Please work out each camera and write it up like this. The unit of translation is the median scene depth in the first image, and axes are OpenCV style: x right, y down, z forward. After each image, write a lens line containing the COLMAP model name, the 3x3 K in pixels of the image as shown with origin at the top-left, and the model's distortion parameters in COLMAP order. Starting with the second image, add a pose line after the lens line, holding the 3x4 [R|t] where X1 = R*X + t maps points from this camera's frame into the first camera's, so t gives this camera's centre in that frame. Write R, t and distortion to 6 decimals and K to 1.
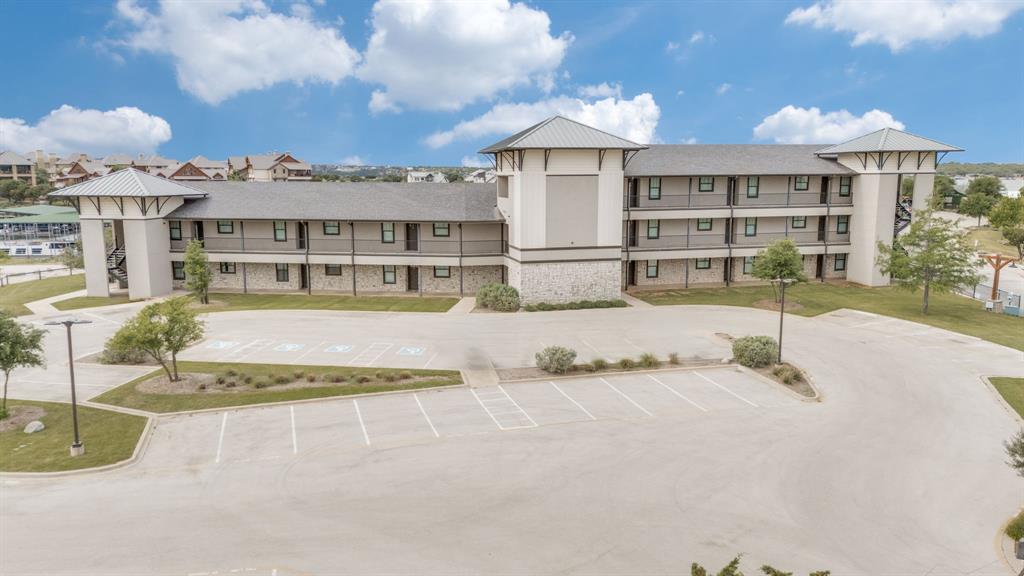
lens RADIAL K [[750.1, 0, 517.3], [0, 750.1, 287.0], [0, 0, 1]] dist [0.062862, -0.050518]
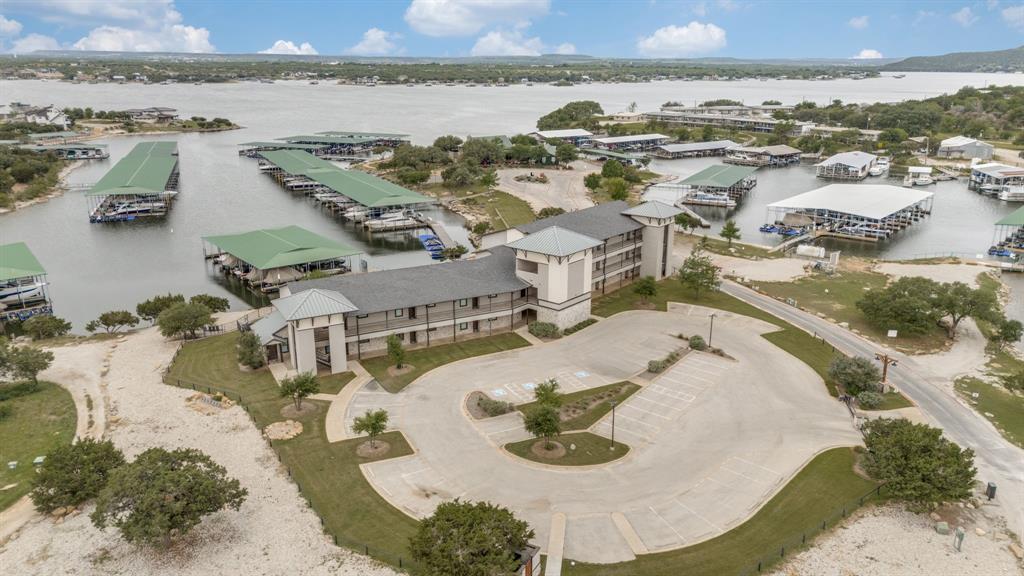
lens RADIAL K [[750.1, 0, 517.3], [0, 750.1, 287.0], [0, 0, 1]] dist [0.062862, -0.050518]
pose [[0.802870, -0.167514, 0.572136, -1.035915], [0.084699, 0.982027, 0.168667, -0.376729], [-0.590107, -0.086958, 0.802628, -0.410874]]
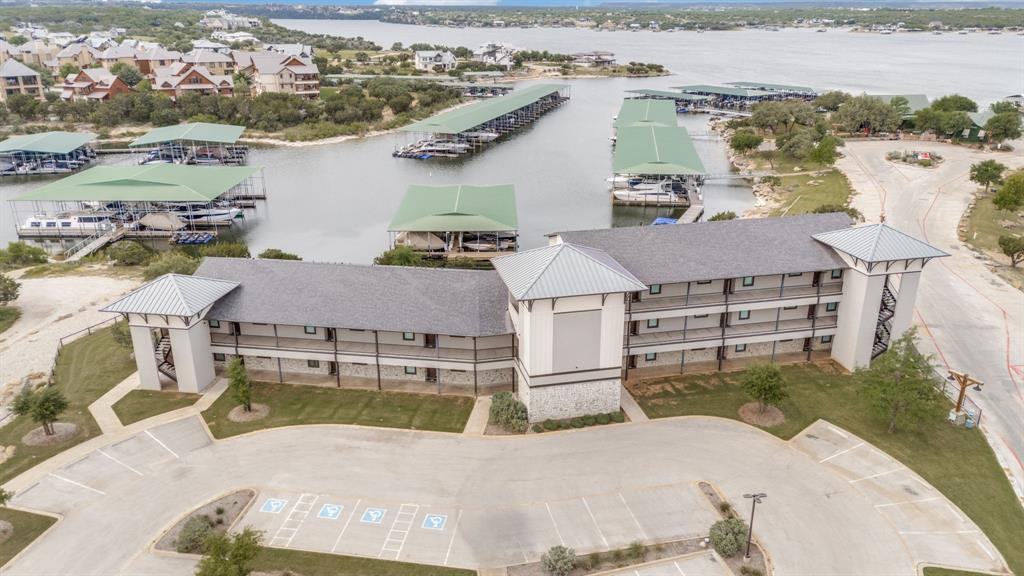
lens RADIAL K [[750.1, 0, 517.3], [0, 750.1, 287.0], [0, 0, 1]] dist [0.062862, -0.050518]
pose [[0.999887, 0.005785, -0.013901, 0.000720], [-0.002868, 0.979511, 0.201371, -0.359854], [0.014781, -0.201309, 0.979416, -0.052645]]
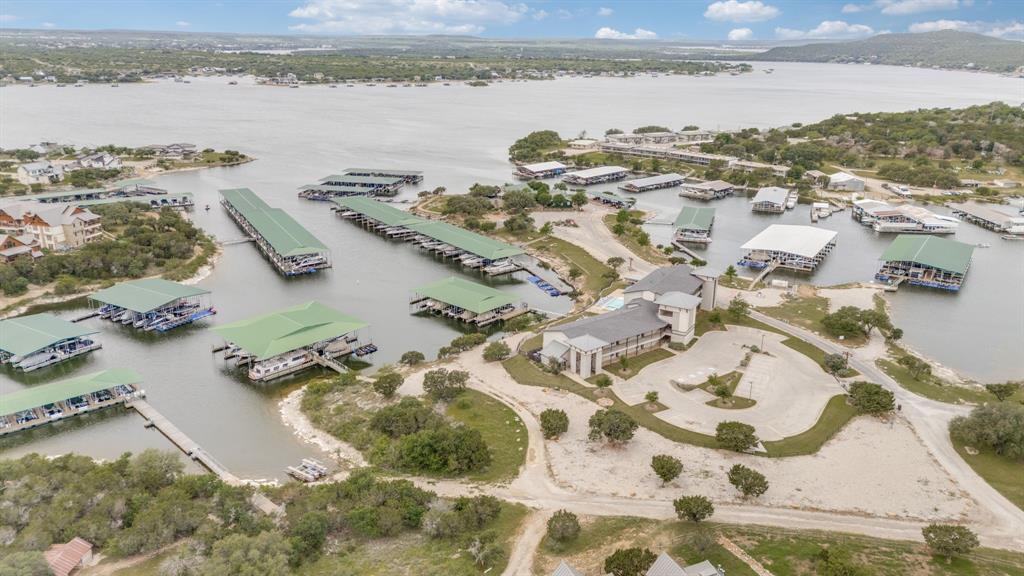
lens RADIAL K [[750.1, 0, 517.3], [0, 750.1, 287.0], [0, 0, 1]] dist [0.062862, -0.050518]
pose [[0.702785, -0.216900, 0.677530, -2.726994], [0.097242, 0.972737, 0.210538, -1.013199], [-0.704725, -0.082079, 0.704717, -0.909842]]
